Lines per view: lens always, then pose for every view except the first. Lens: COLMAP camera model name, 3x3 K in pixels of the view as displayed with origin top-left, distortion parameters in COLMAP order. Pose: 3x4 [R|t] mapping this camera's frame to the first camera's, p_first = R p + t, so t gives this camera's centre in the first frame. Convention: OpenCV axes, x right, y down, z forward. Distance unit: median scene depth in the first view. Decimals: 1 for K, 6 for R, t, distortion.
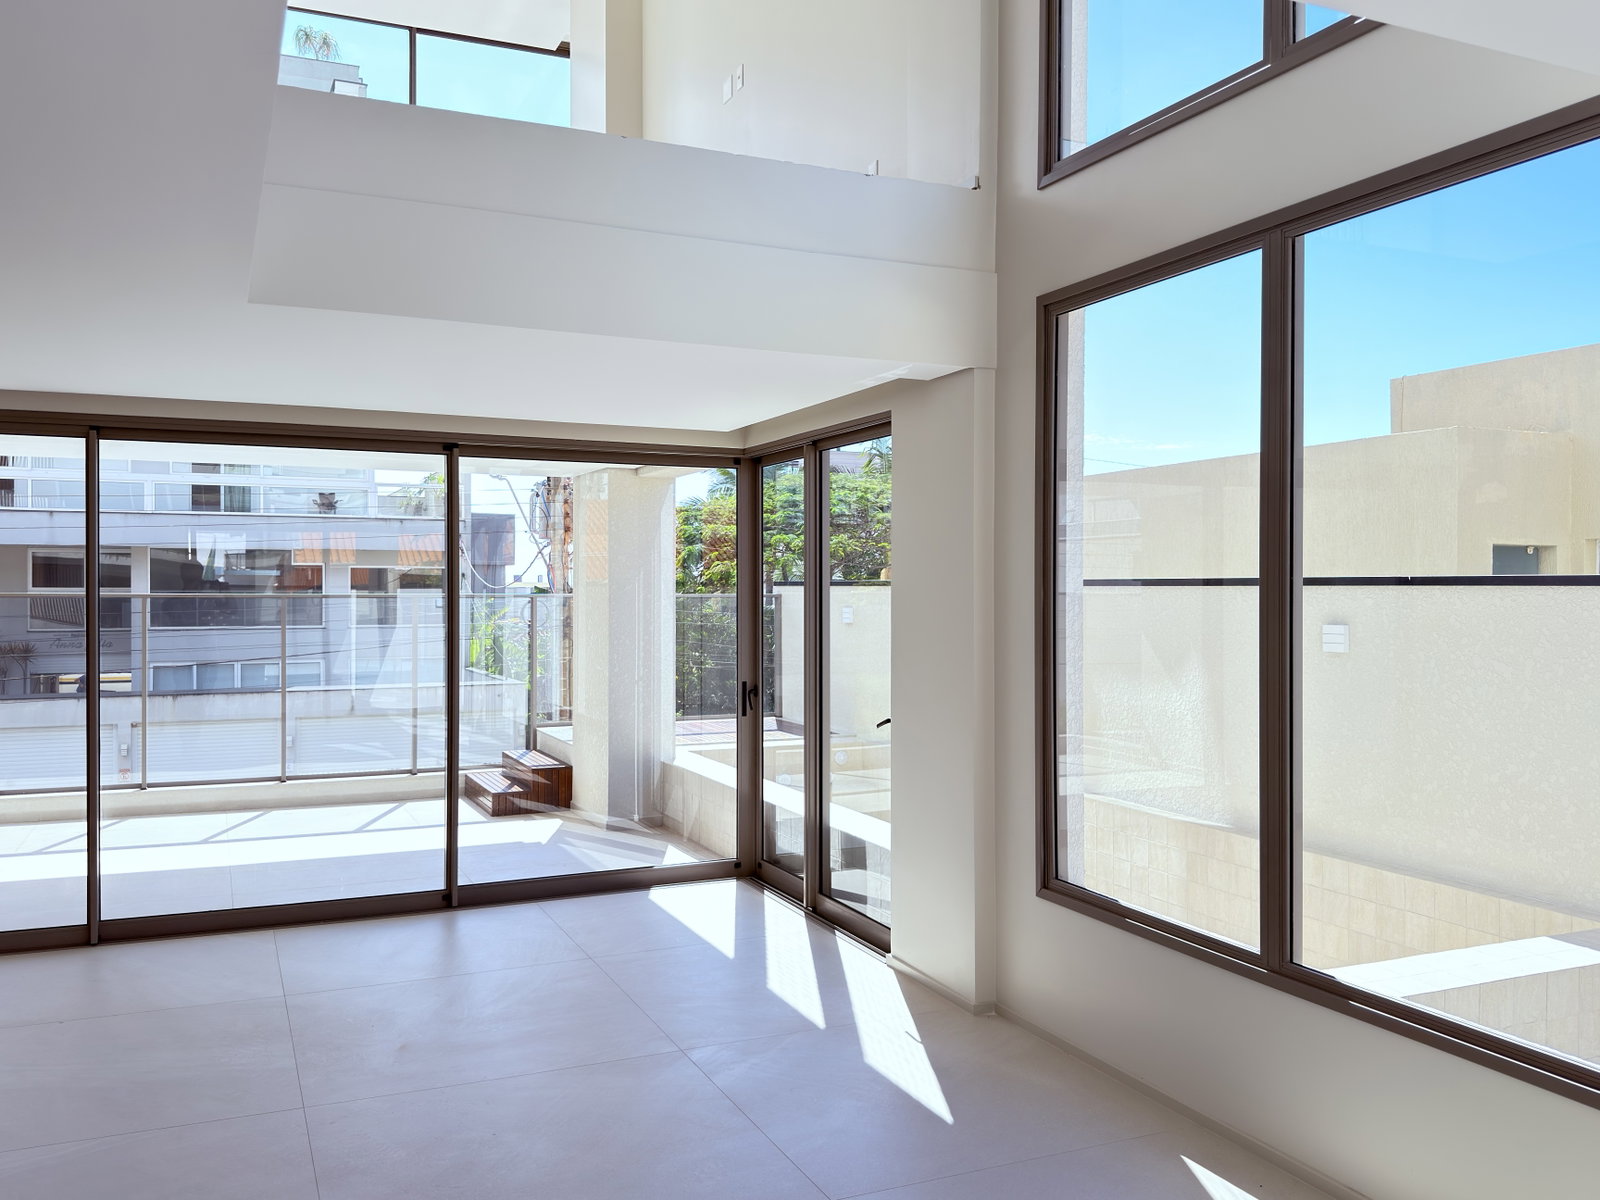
lens RADIAL K [[1320.2, 0, 805.0], [0, 1320.2, 597.9], [0, 0, 1]] dist [0.157570, -0.322819]
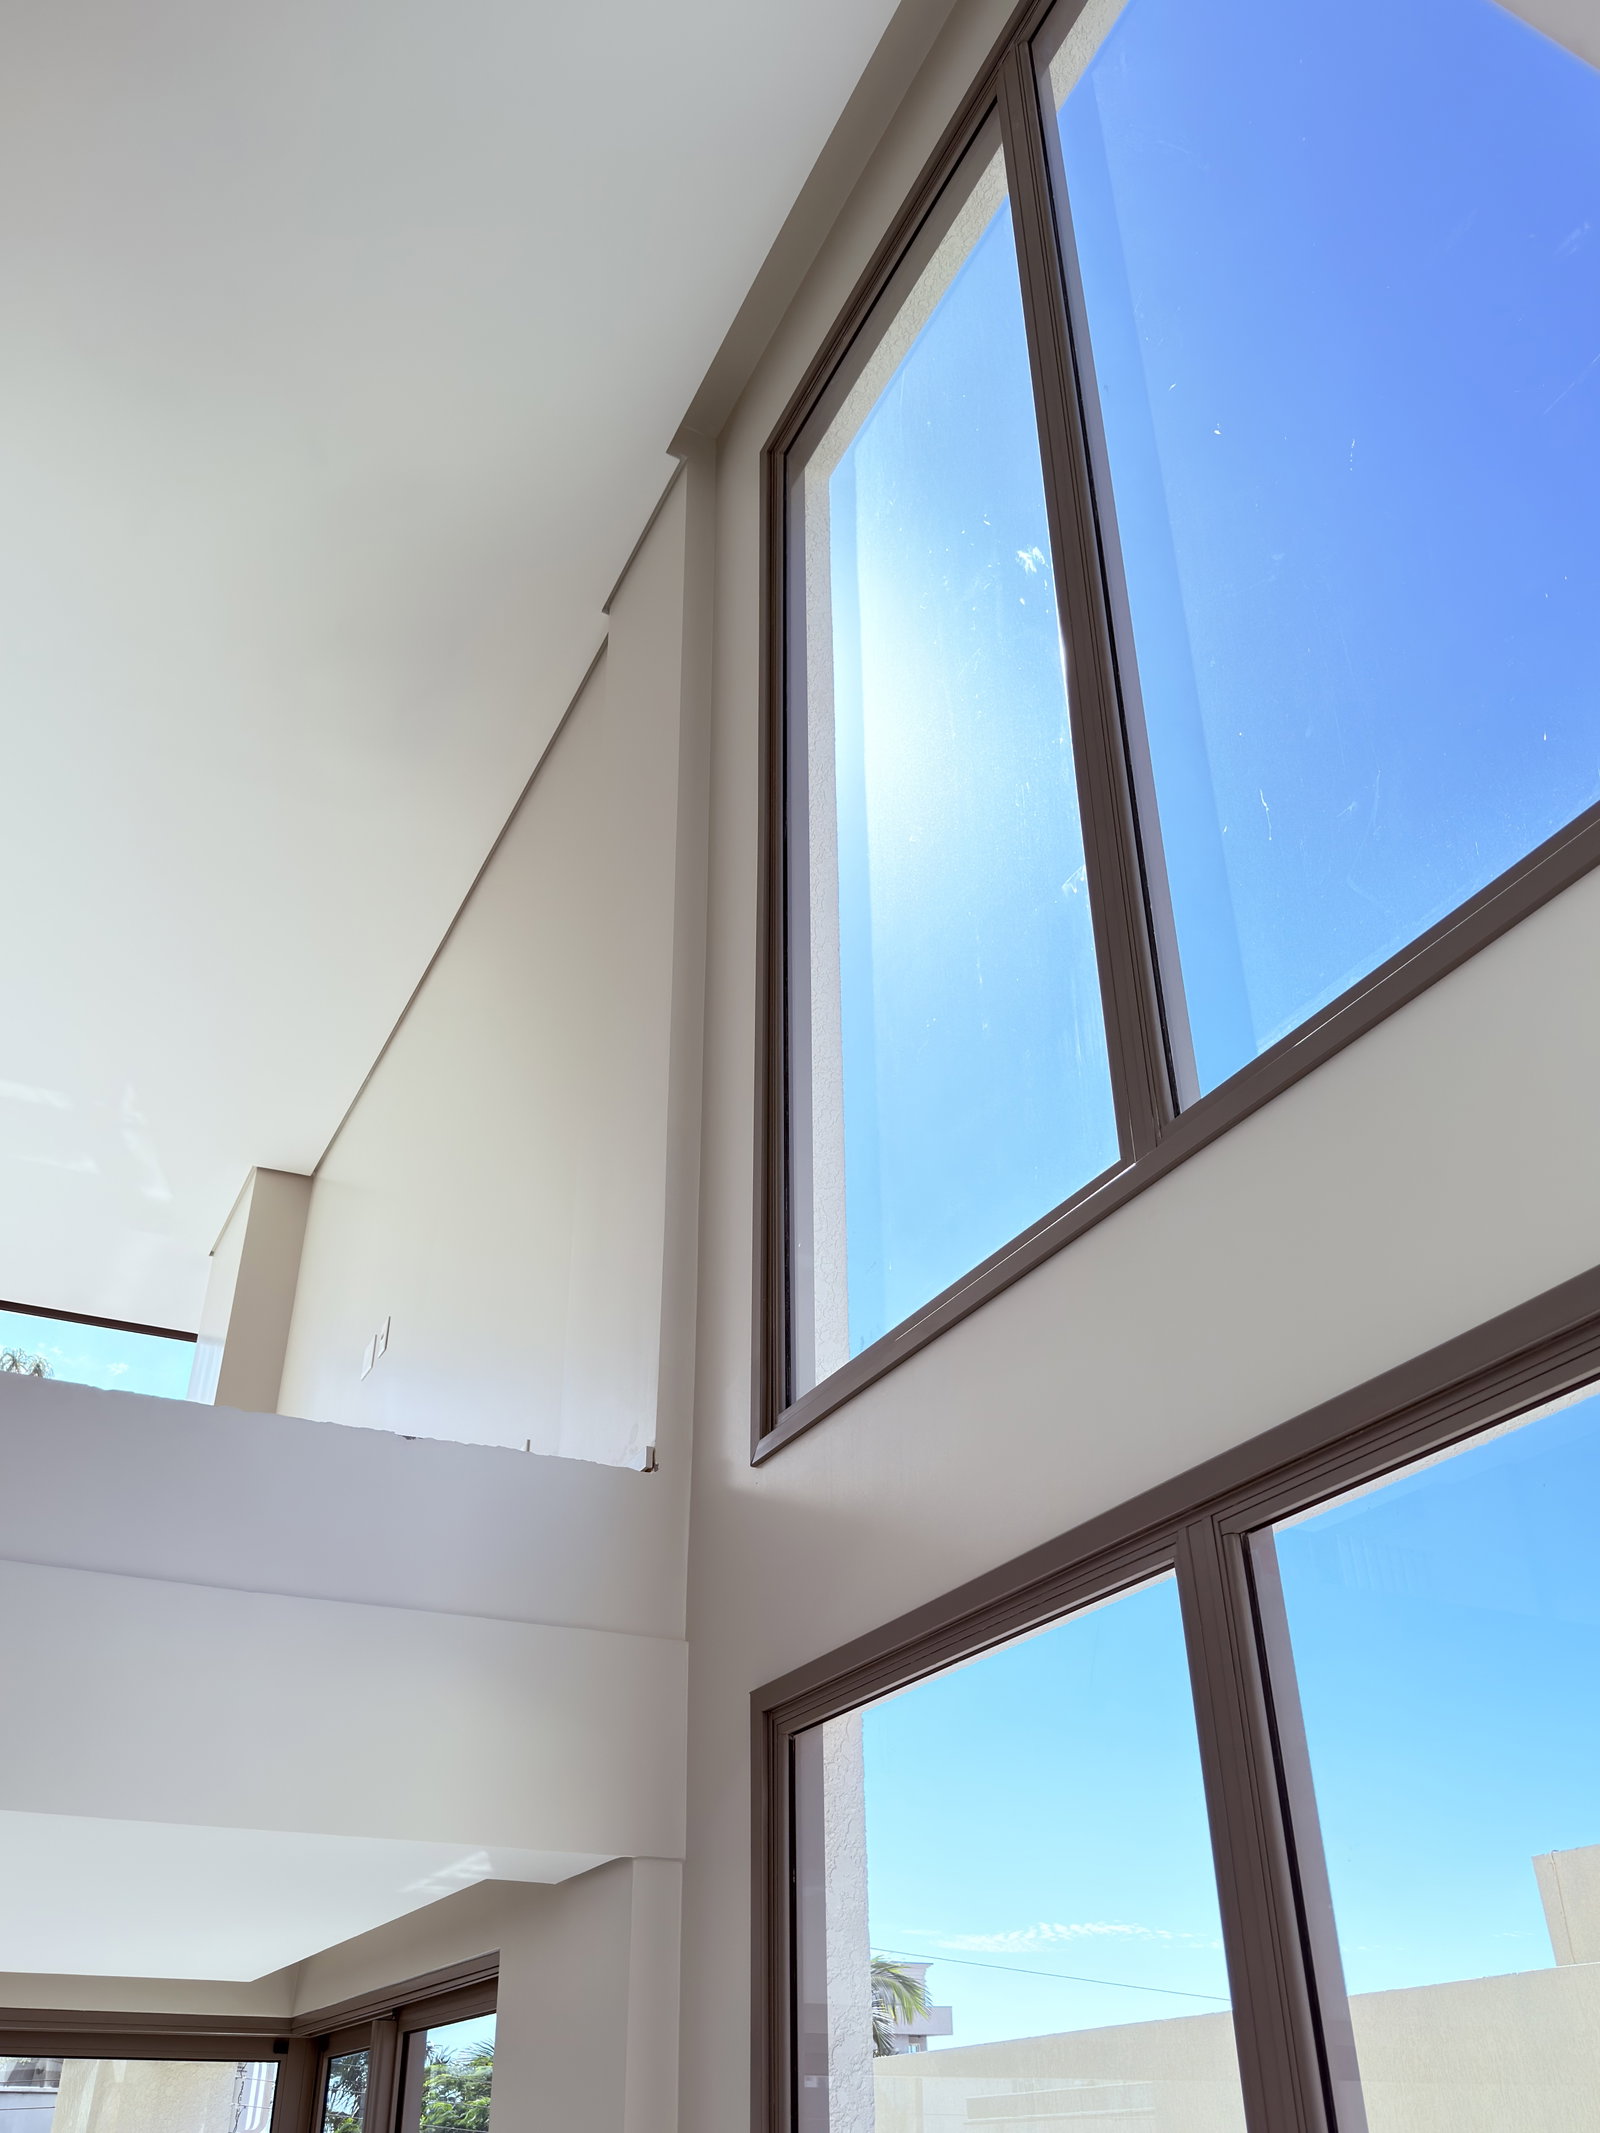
lens RADIAL K [[1760.0, 0, 755.6], [0, 1760.0, 1076.8], [0, 0, 1]] dist [0.157570, -0.322819]
pose [[0.999604, 0.012598, 0.025181, 0.157146], [0.002886, 0.843759, -0.536714, -0.075635], [-0.028009, 0.536574, 0.843388, 0.373306]]
